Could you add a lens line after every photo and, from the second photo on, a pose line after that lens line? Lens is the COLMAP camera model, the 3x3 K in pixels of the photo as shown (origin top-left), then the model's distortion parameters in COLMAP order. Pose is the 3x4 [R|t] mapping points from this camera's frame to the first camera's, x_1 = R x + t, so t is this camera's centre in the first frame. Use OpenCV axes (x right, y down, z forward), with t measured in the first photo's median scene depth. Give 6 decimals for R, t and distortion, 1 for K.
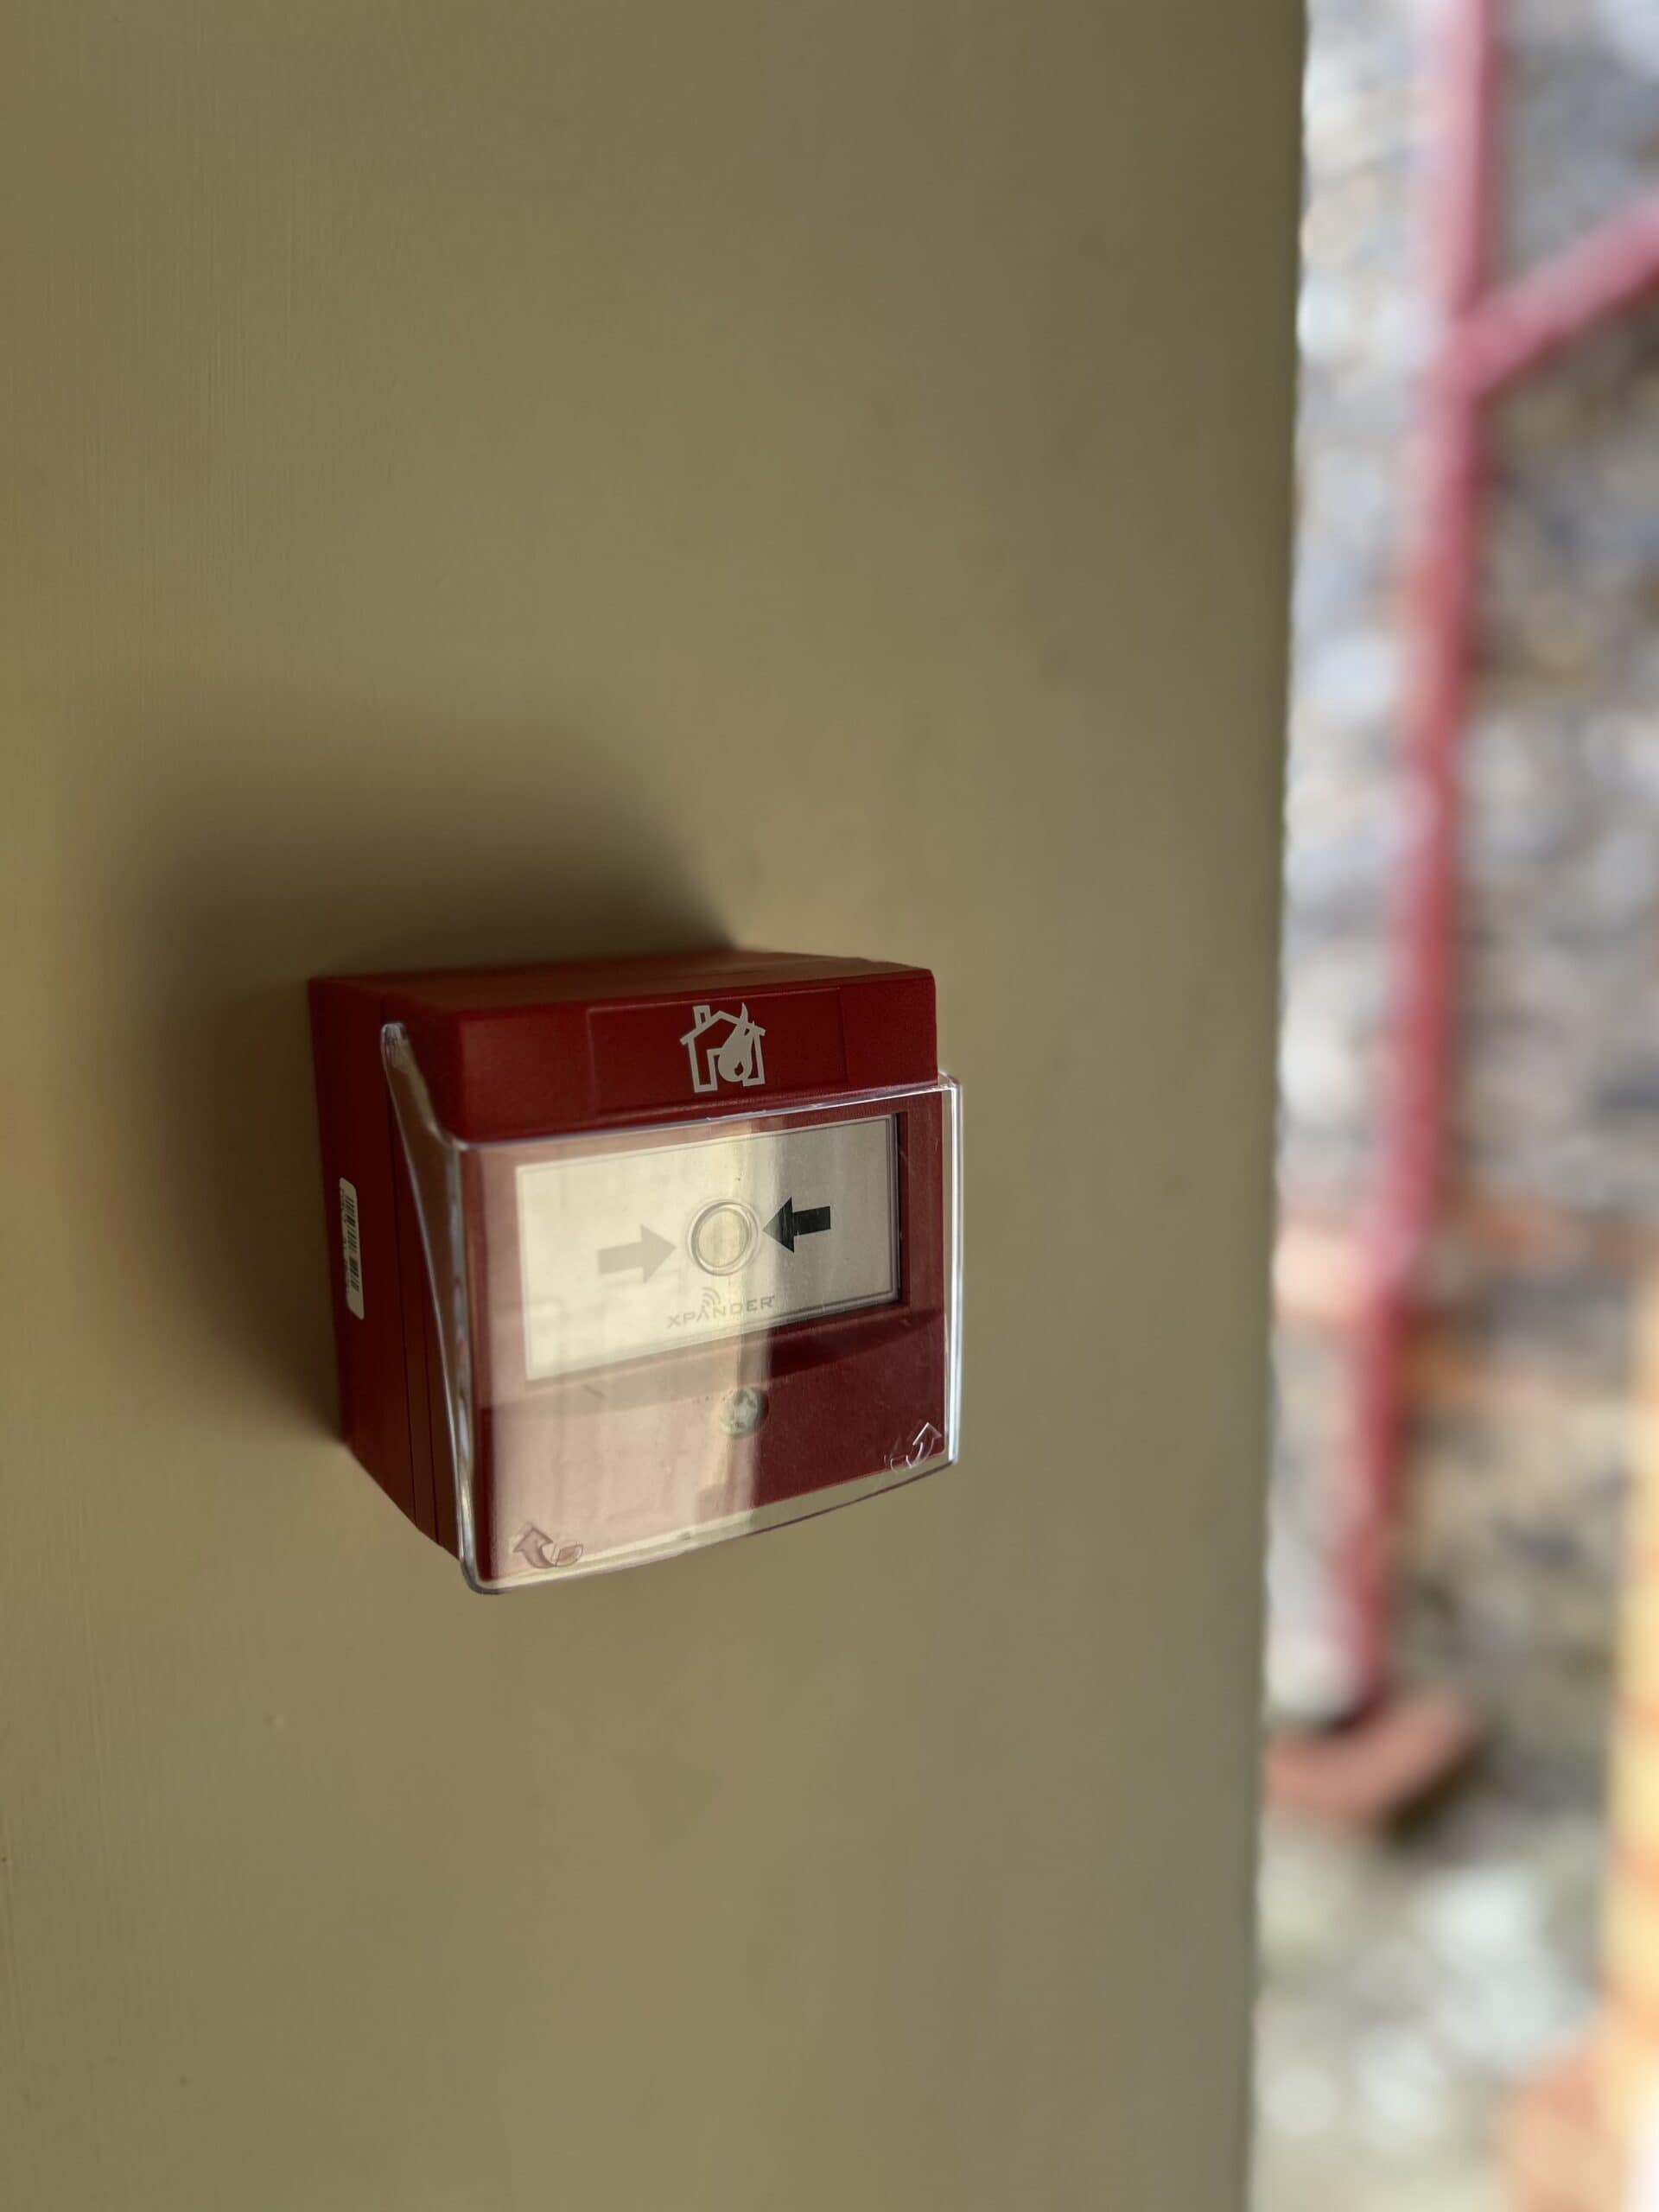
lens RADIAL K [[1702.7, 0, 847.1], [0, 1702.7, 1104.1], [0, 0, 1]] dist [0.031413, -0.013098]
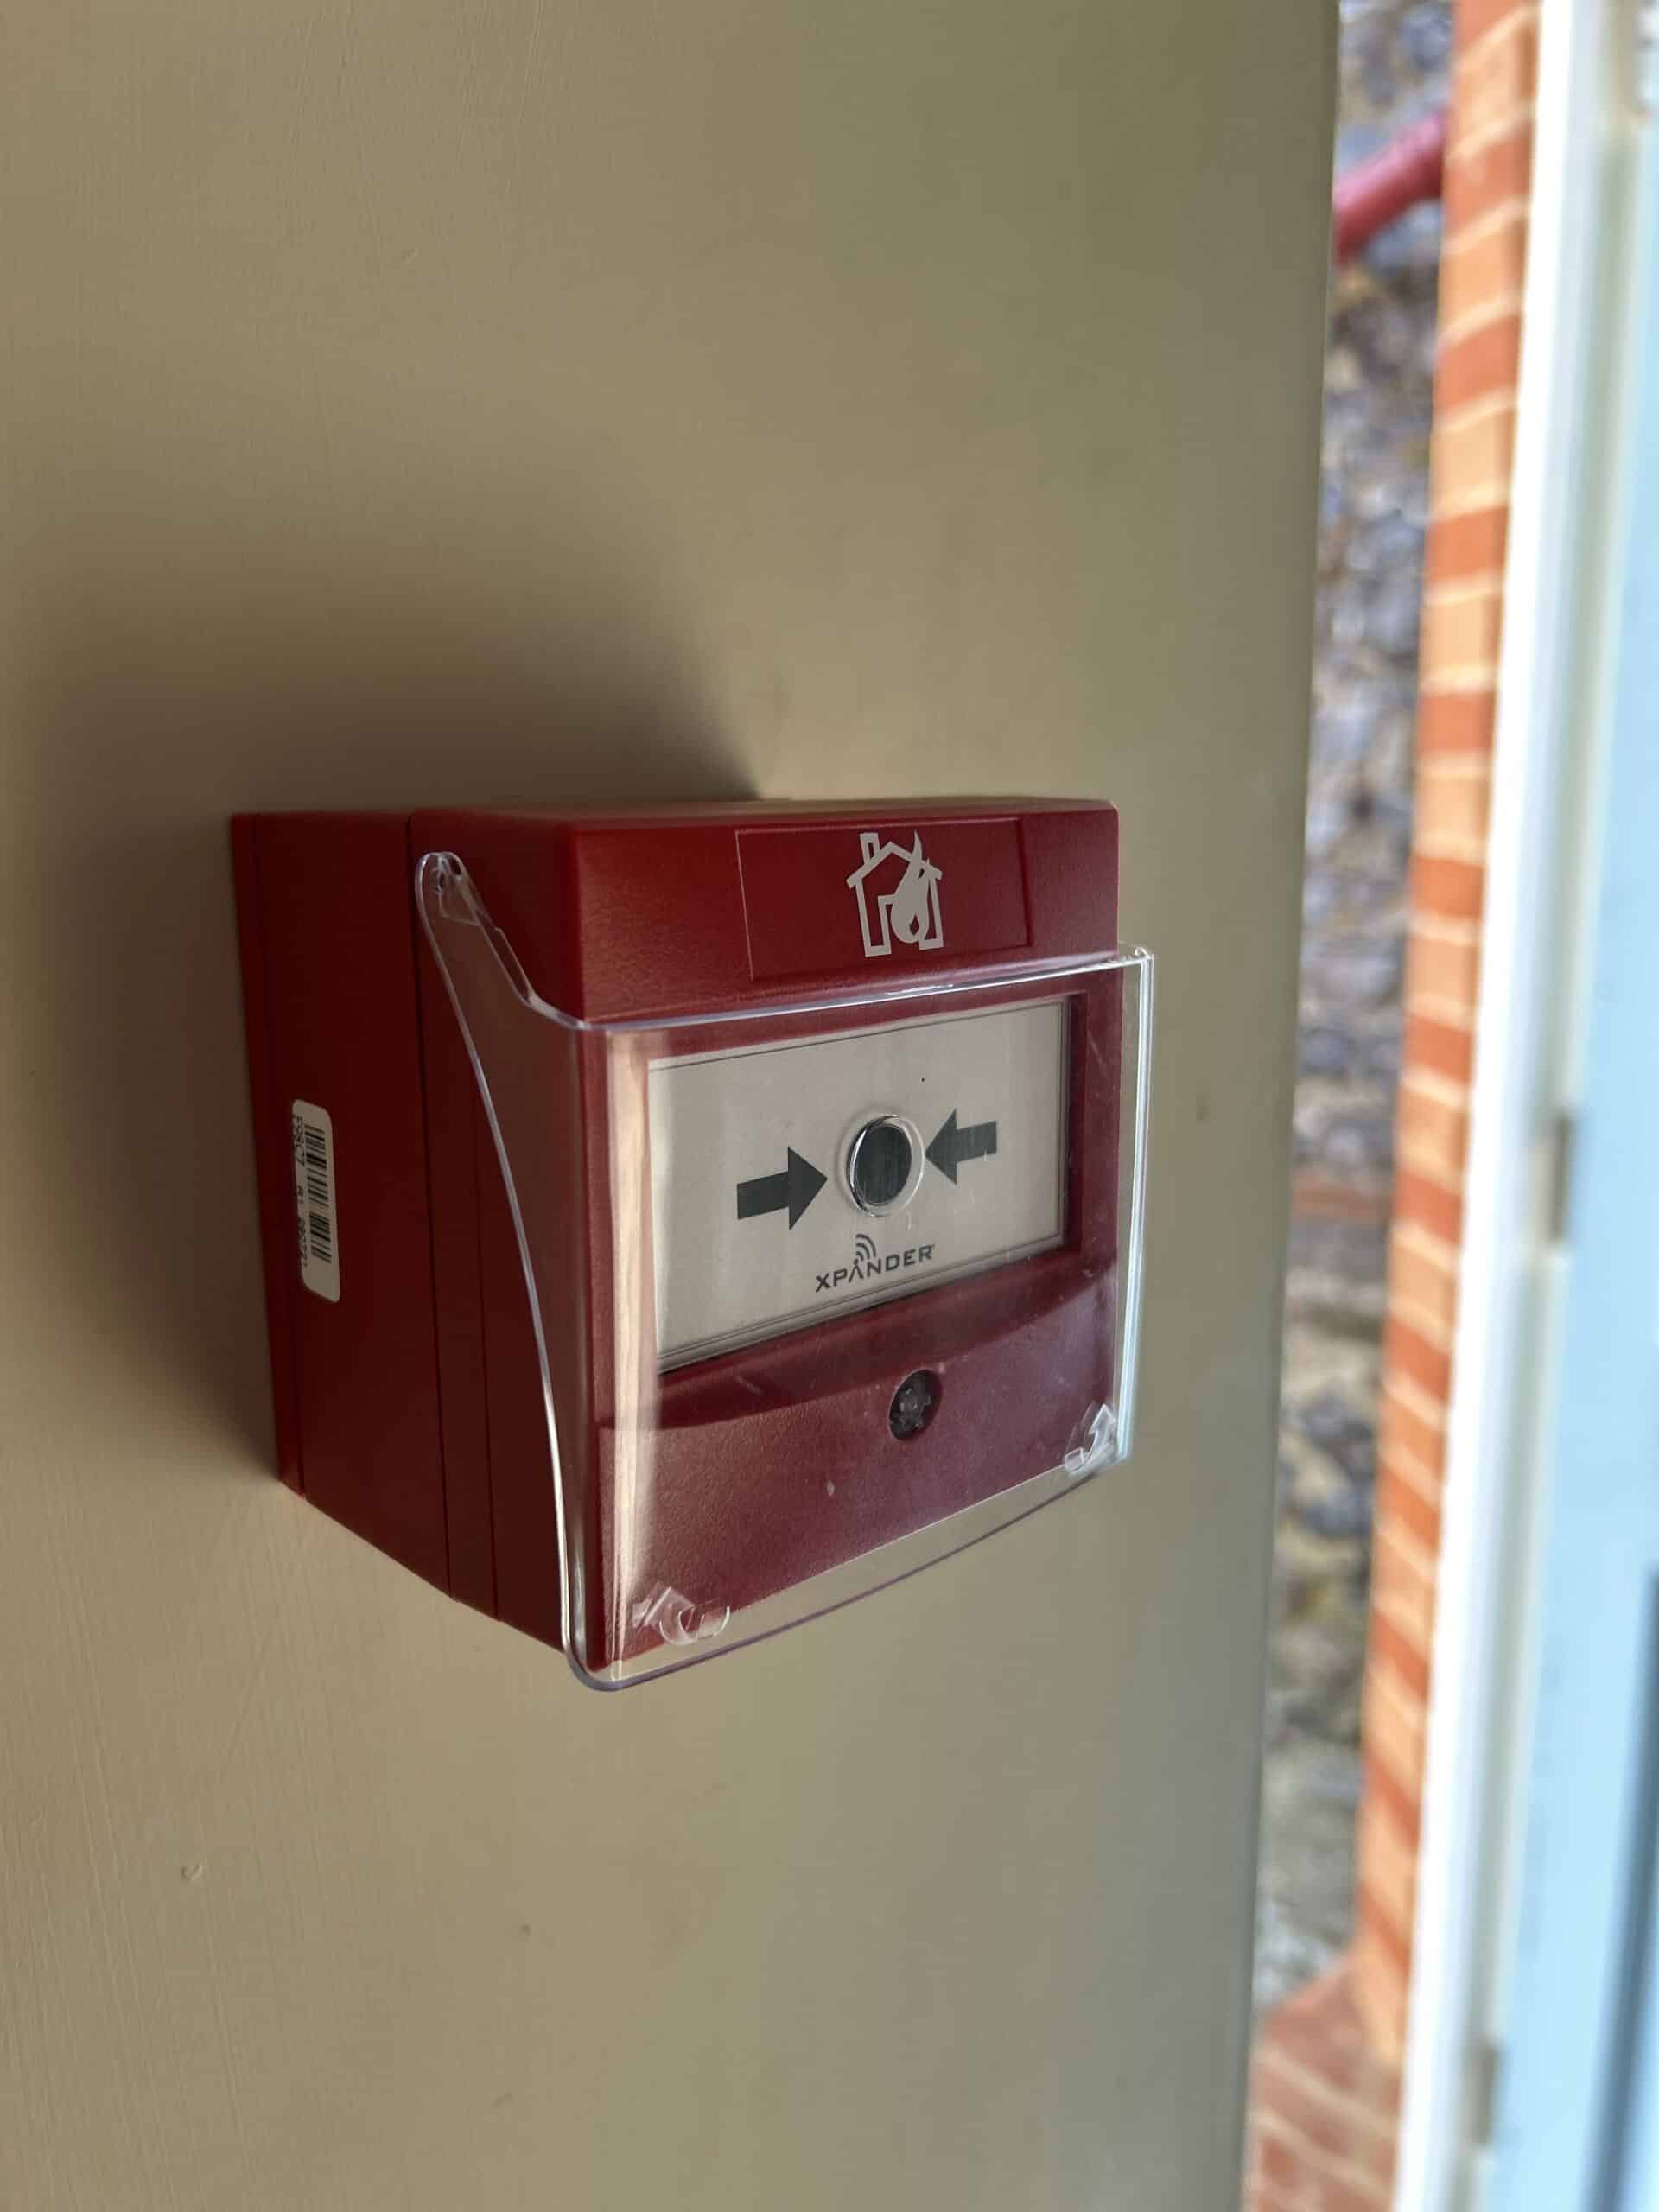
lens RADIAL K [[1702.7, 0, 817.3], [0, 1702.7, 1102.6], [0, 0, 1]] dist [0.031413, -0.013098]
pose [[0.984483, -0.024032, 0.173829, -0.226863], [0.021323, 0.999621, 0.017437, 0.039824], [-0.174182, -0.013460, 0.984621, 0.302935]]
